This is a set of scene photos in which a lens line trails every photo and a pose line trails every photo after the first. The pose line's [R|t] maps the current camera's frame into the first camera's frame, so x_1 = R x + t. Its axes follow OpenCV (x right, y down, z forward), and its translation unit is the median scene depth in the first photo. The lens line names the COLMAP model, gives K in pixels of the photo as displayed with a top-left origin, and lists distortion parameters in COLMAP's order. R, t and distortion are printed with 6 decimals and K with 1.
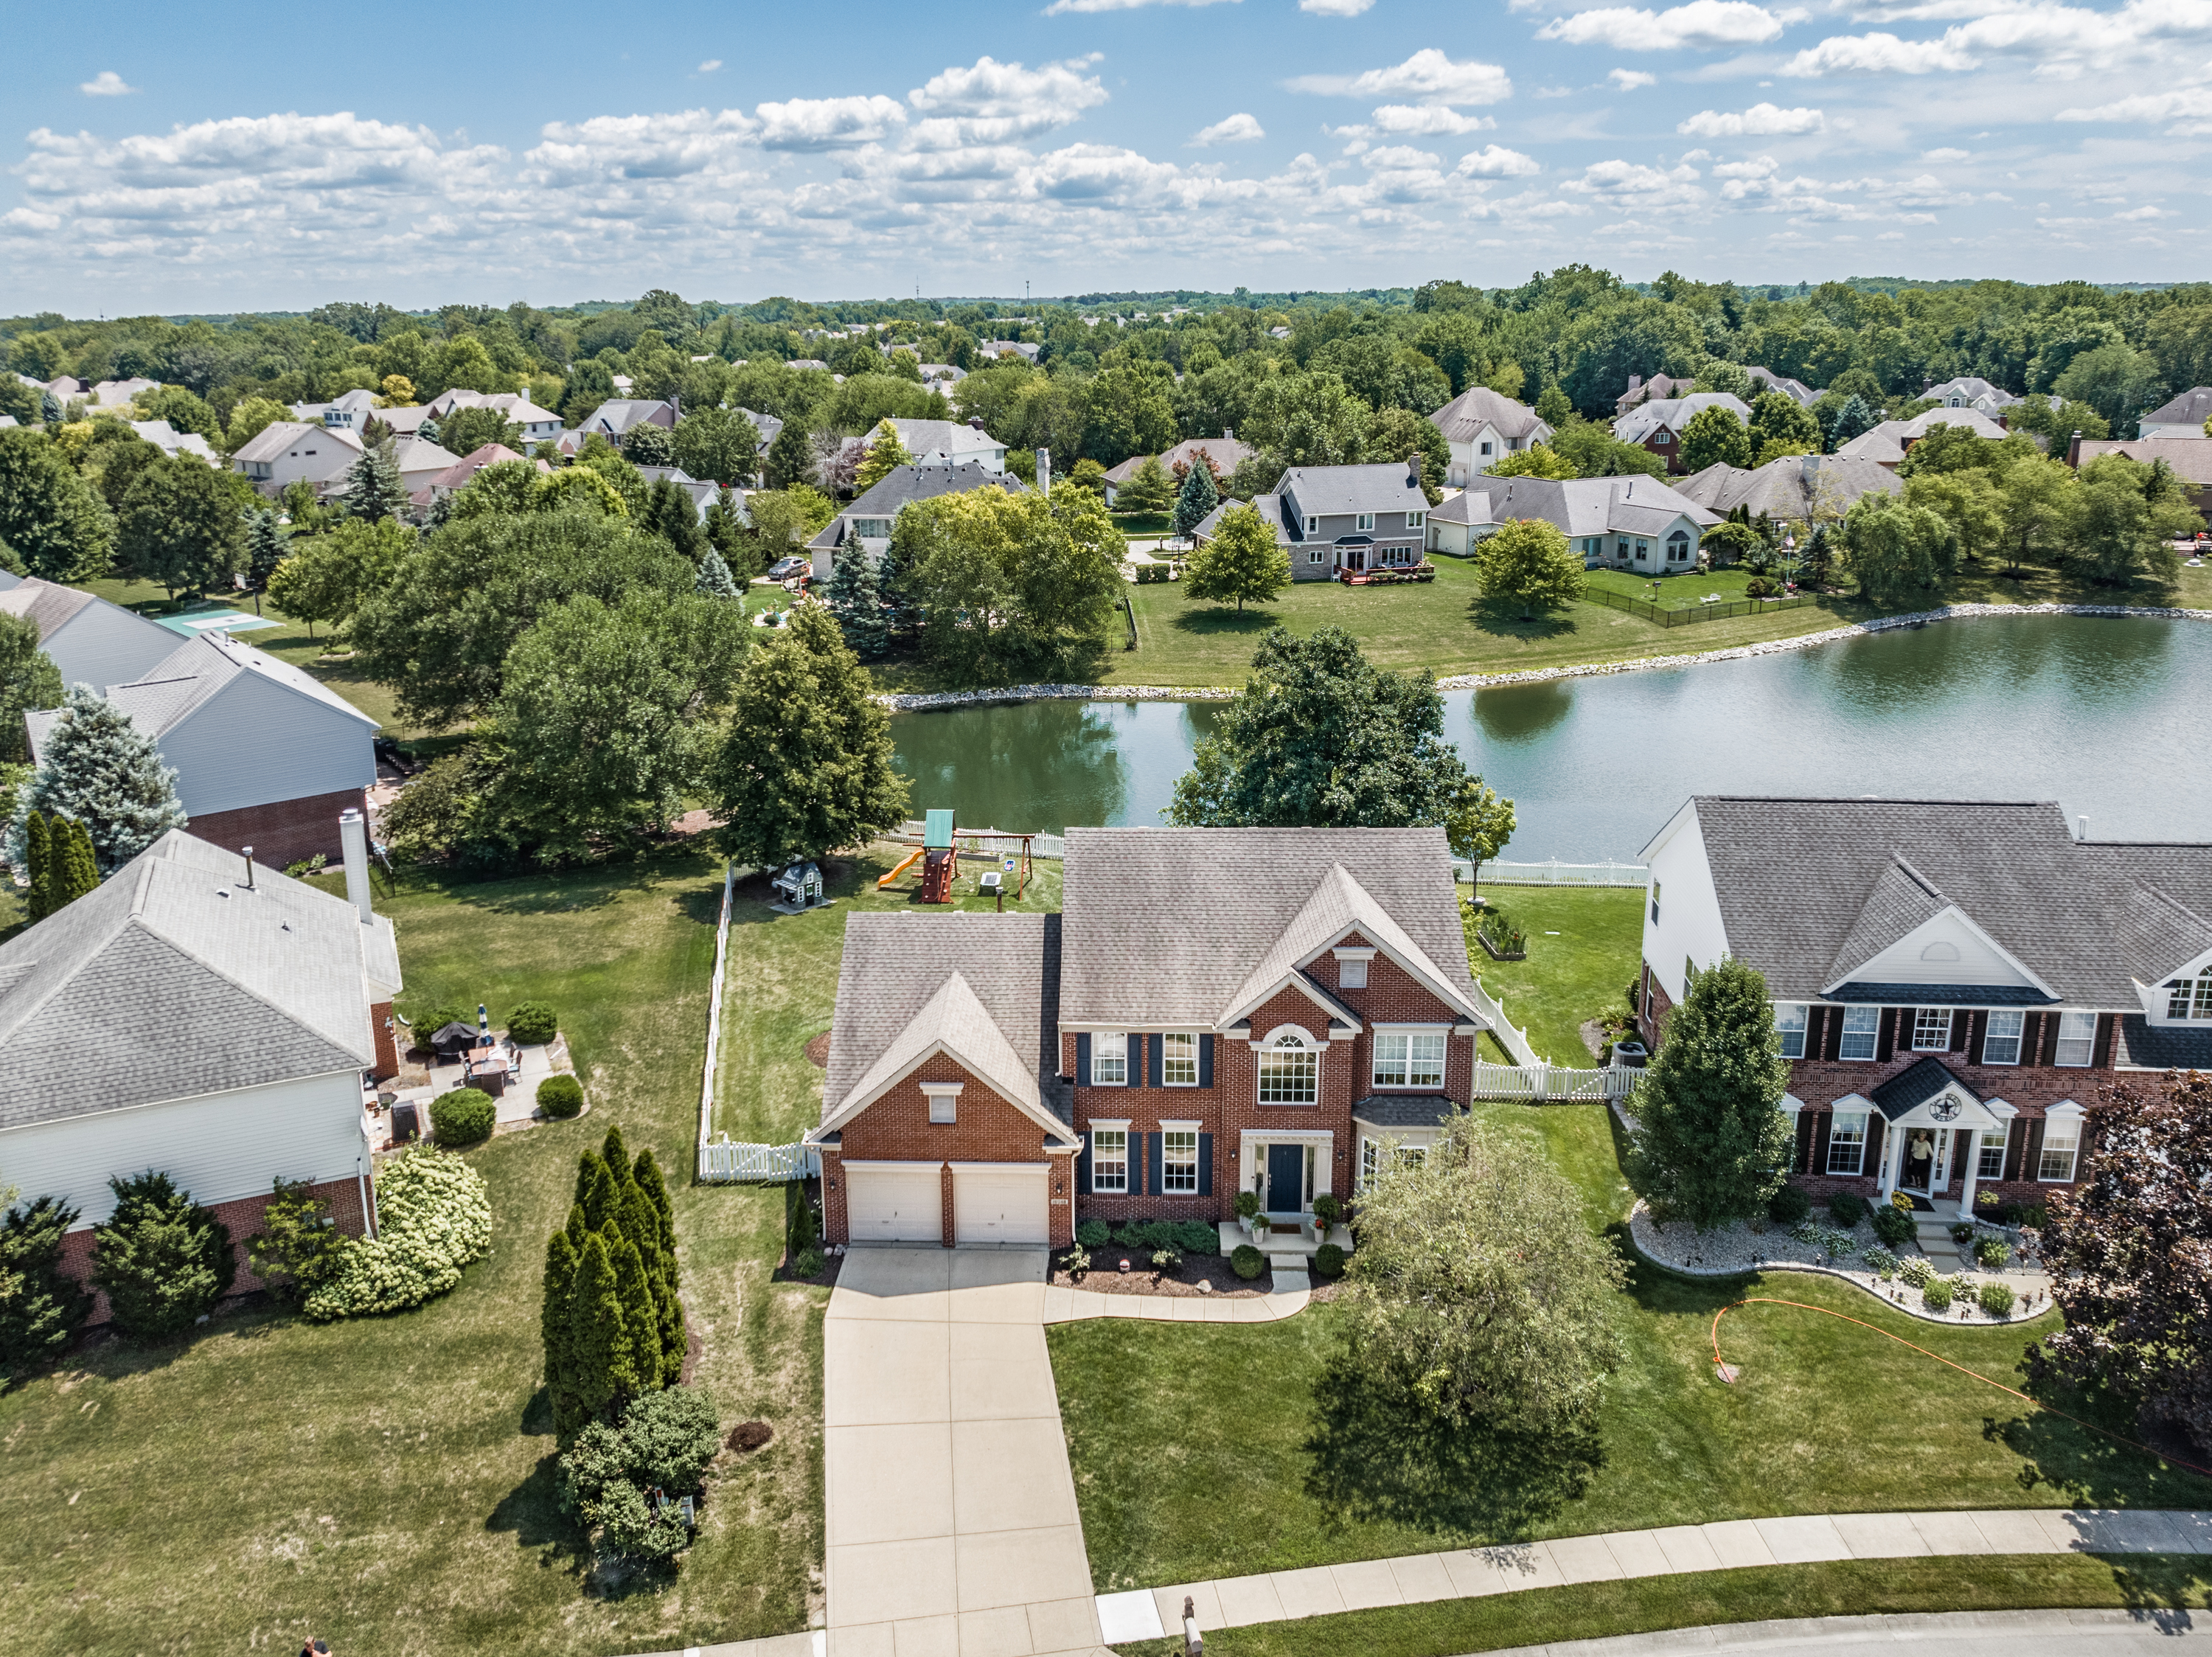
lens RADIAL K [[1698.8, 0, 1106.0], [0, 1698.8, 828.5], [0, 0, 1]] dist [-0.027291, -0.004434]
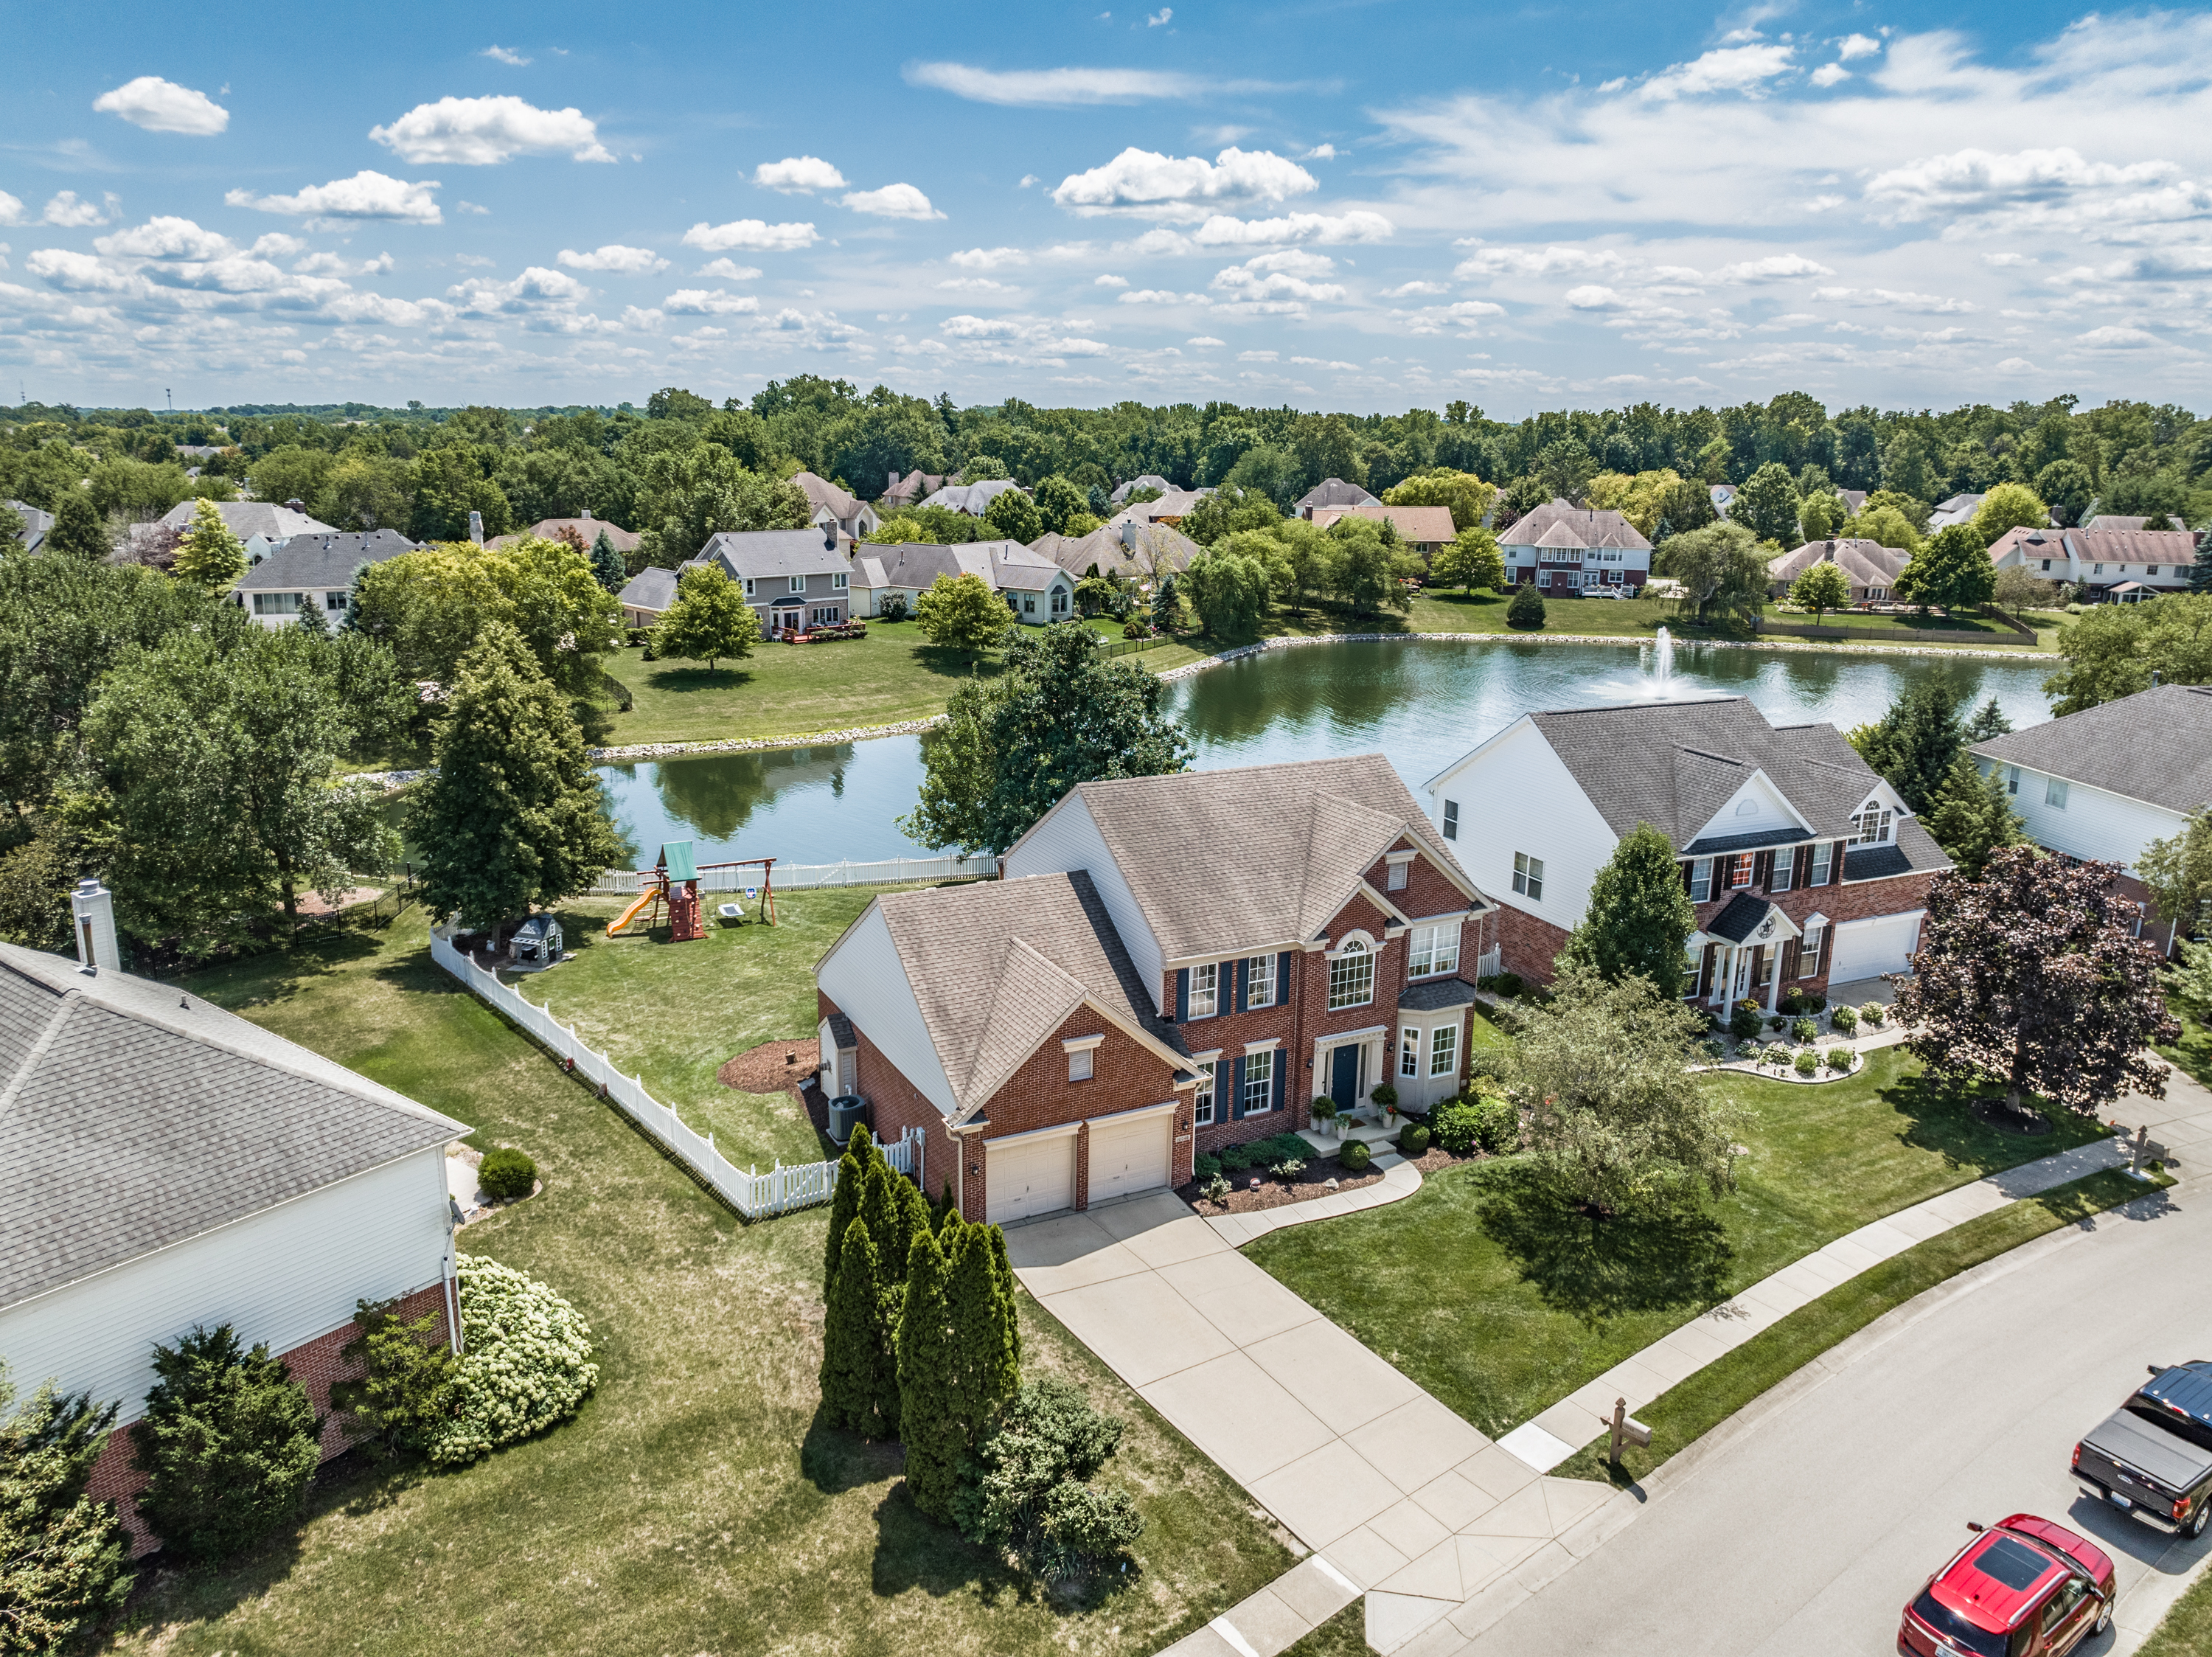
lens RADIAL K [[1539.7, 0, 1105.7], [0, 1539.7, 965.7], [0, 0, 1]] dist [-0.025747, -0.000877]
pose [[0.859931, -0.142772, 0.490036, -0.502594], [0.129887, 0.989686, 0.060416, 0.057349], [-0.493608, 0.011696, 0.869606, 0.226600]]
